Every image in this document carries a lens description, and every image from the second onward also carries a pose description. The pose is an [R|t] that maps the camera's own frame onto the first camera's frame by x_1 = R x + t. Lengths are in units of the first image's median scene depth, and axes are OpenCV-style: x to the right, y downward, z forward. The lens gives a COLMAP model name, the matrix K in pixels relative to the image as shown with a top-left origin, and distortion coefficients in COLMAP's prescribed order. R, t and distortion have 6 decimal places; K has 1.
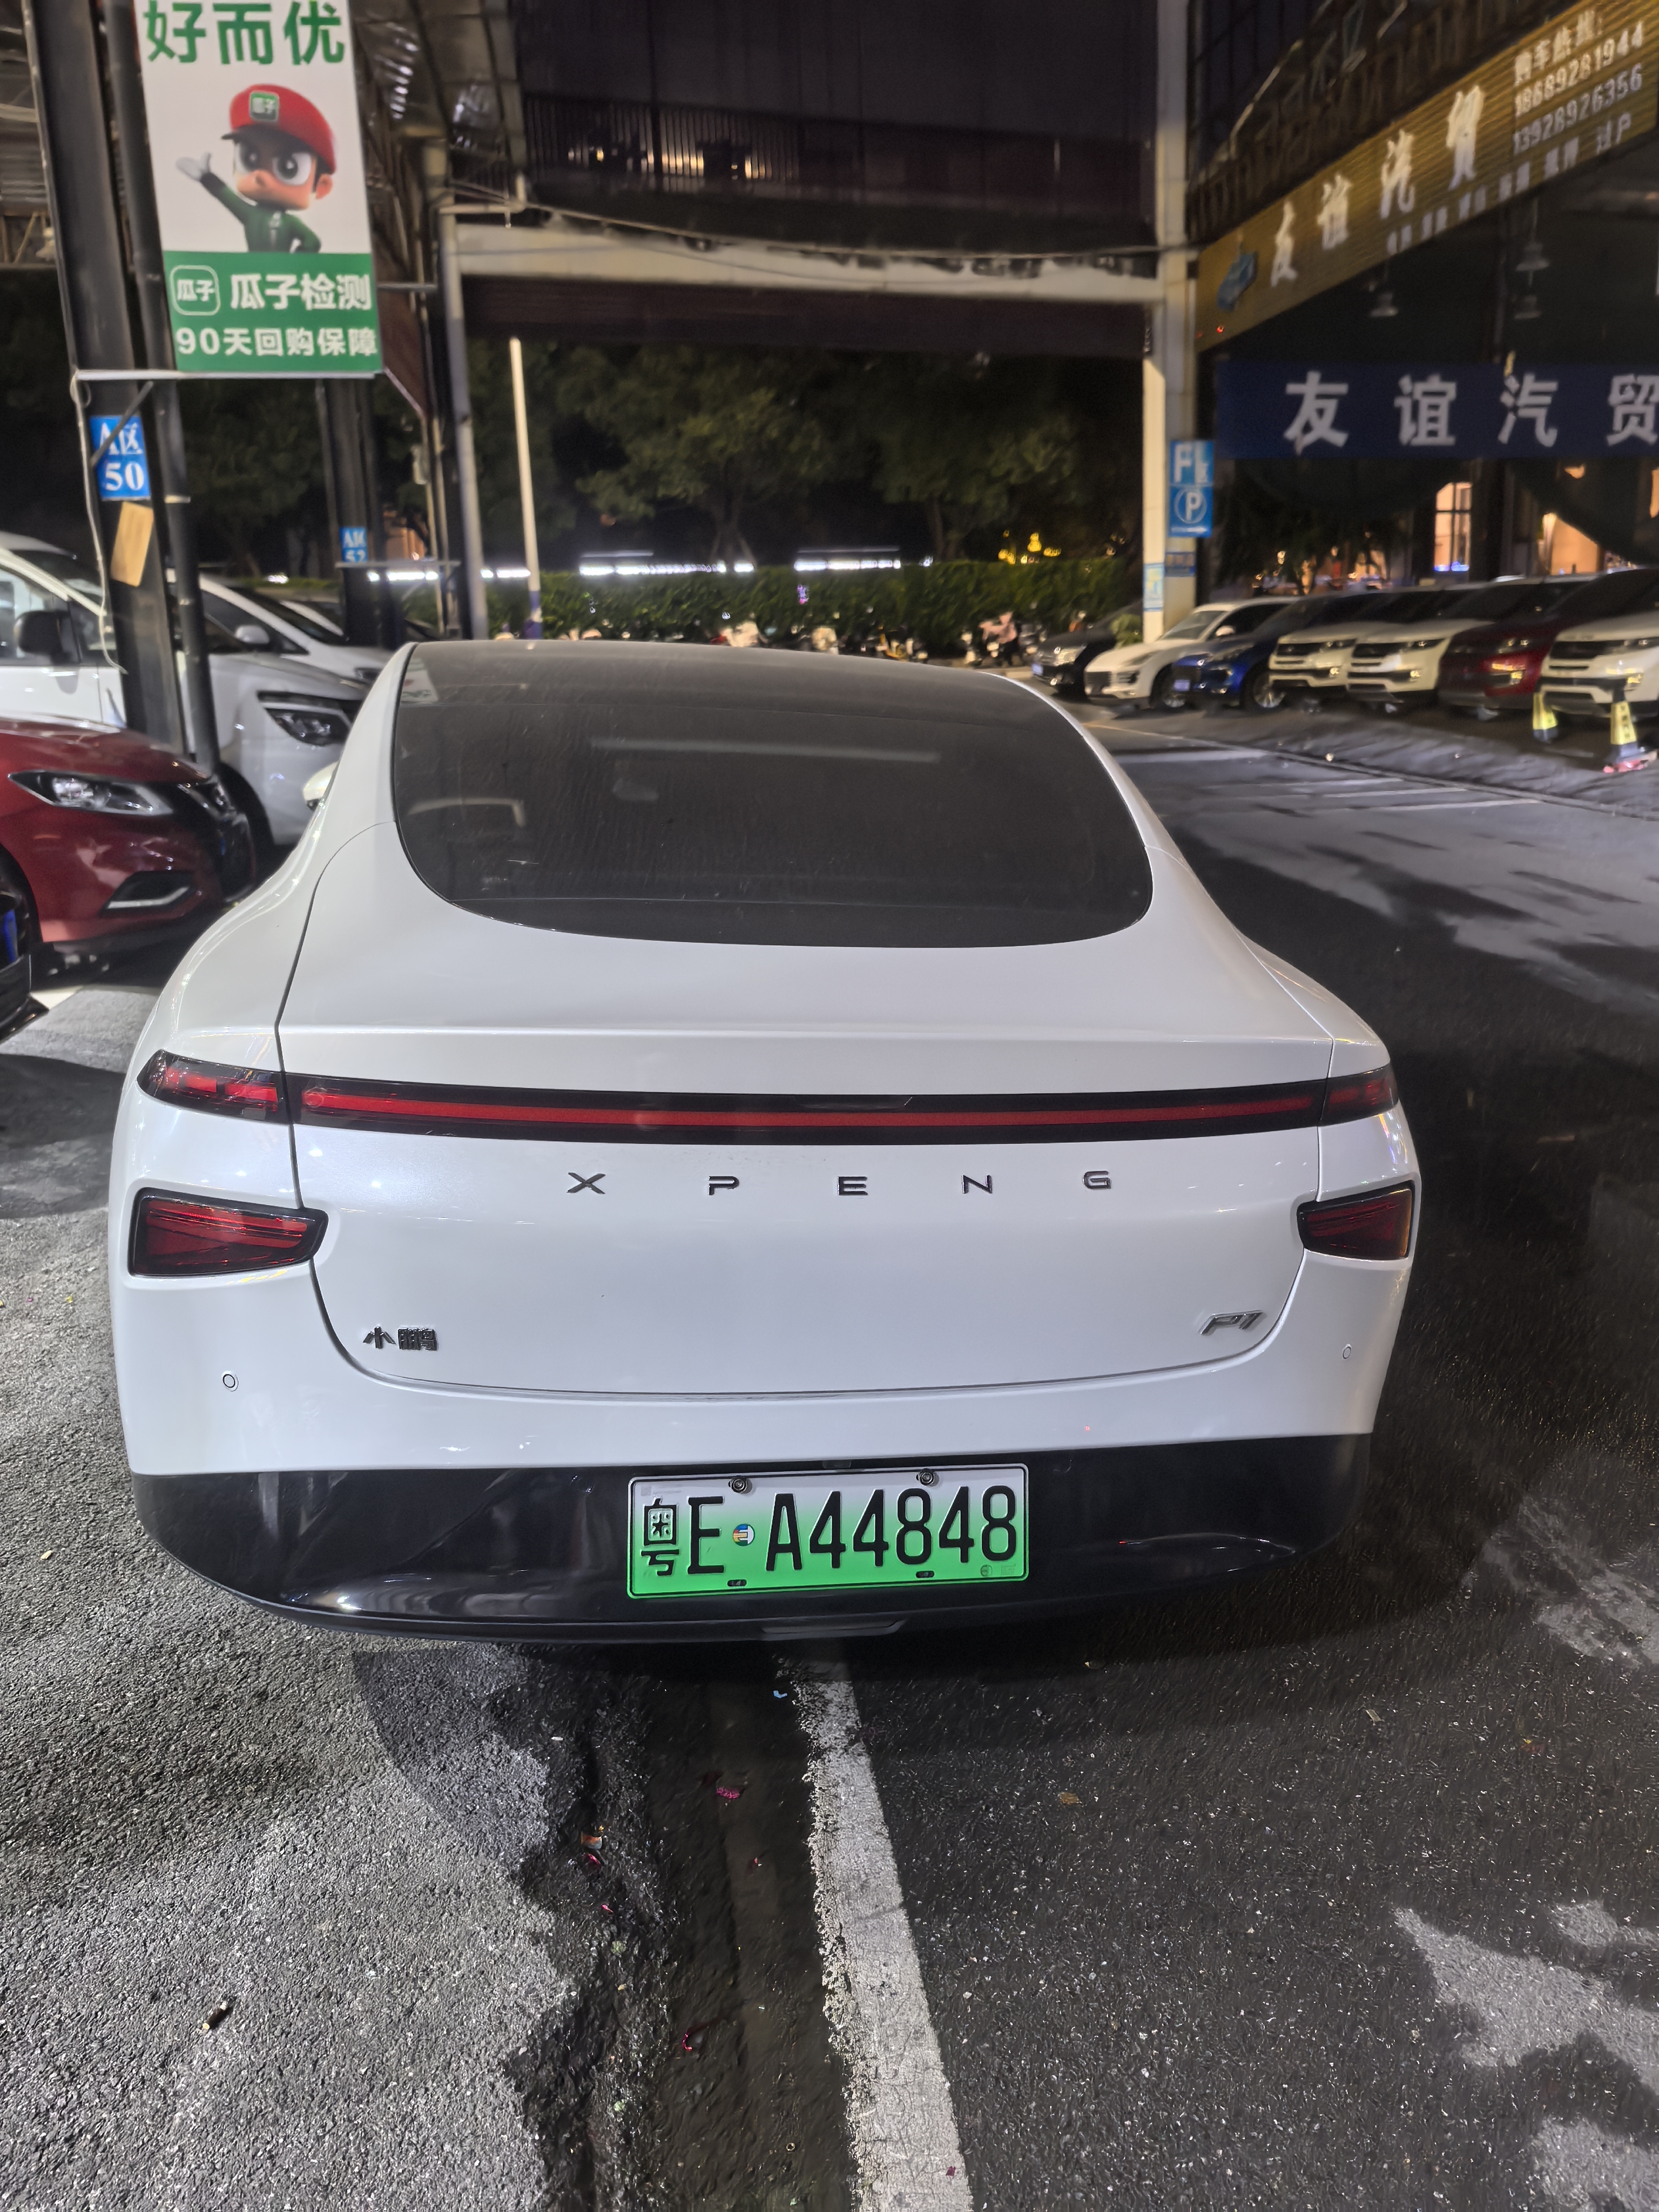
lens RADIAL K [[1728.0, 0, 848.2], [0, 1728.0, 1105.3], [0, 0, 1]] dist [0.021227, -0.017596]
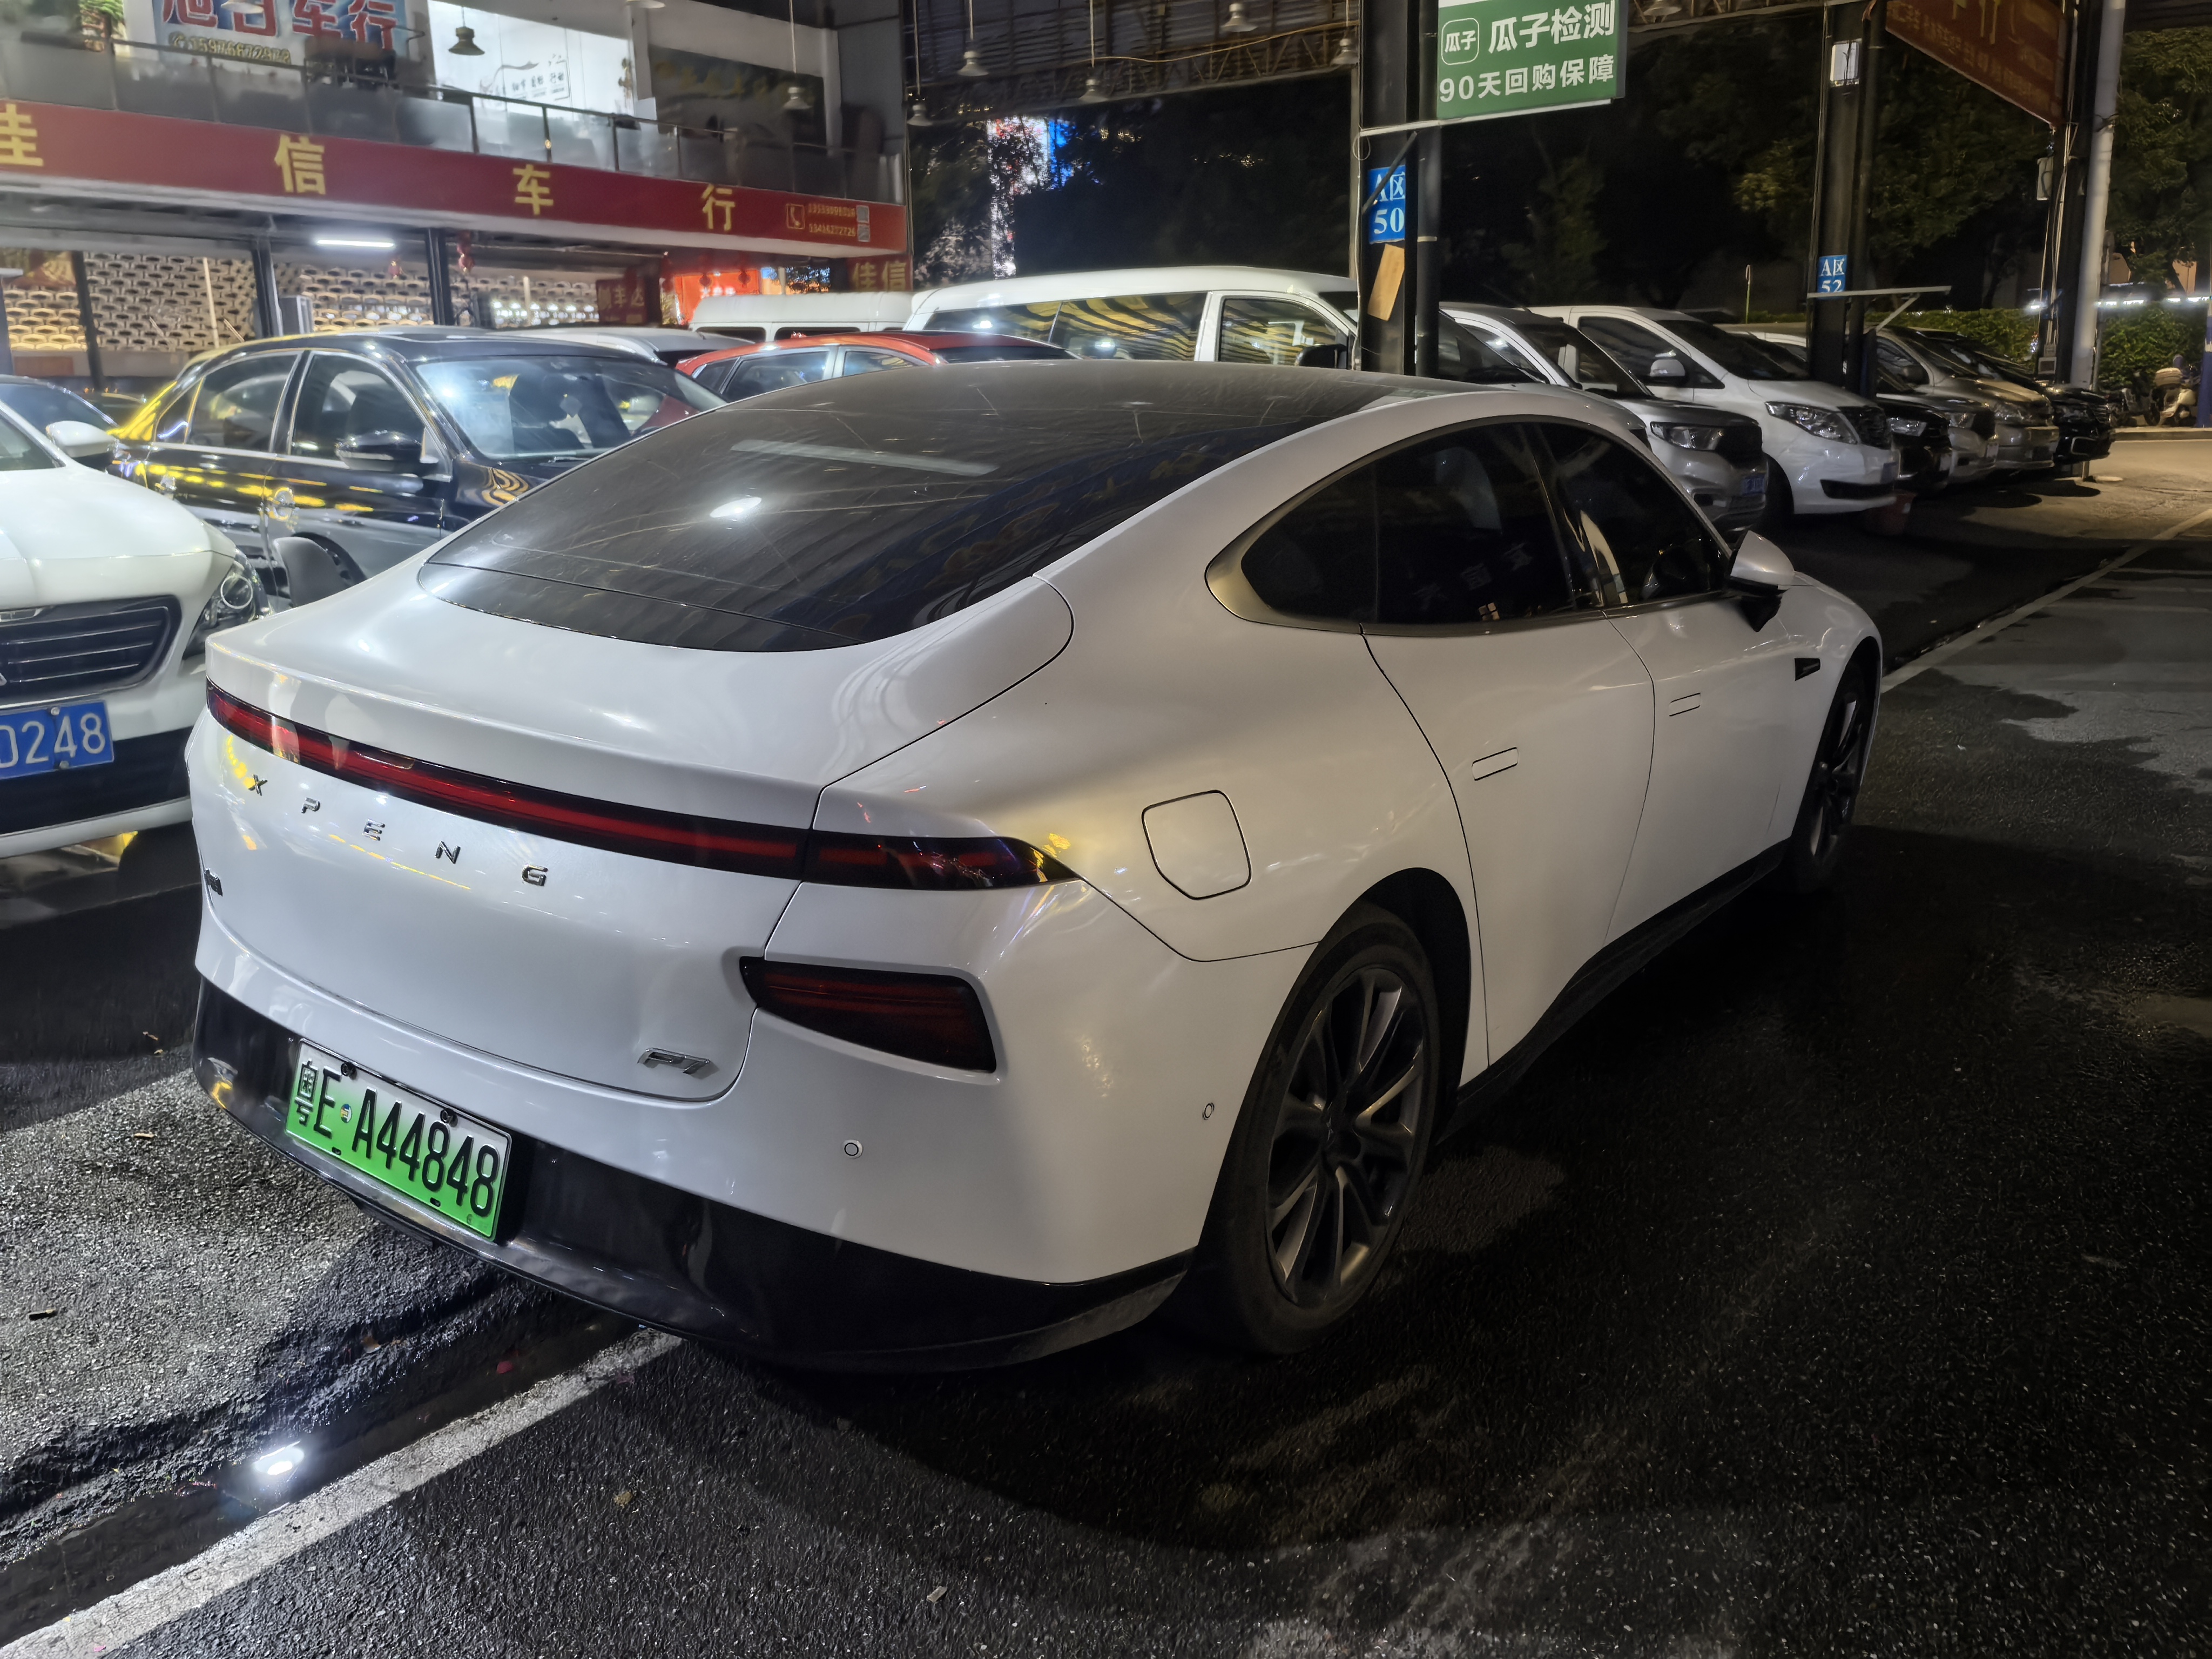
lens RADIAL K [[1728.0, 0, 1121.0], [0, 1728.0, 819.4], [0, 0, 1]] dist [0.021227, -0.017596]
pose [[0.707280, 0.174521, -0.685053, 0.283802], [-0.183115, 0.981203, 0.060912, -0.029908], [0.682806, 0.082362, 0.725943, 0.129760]]
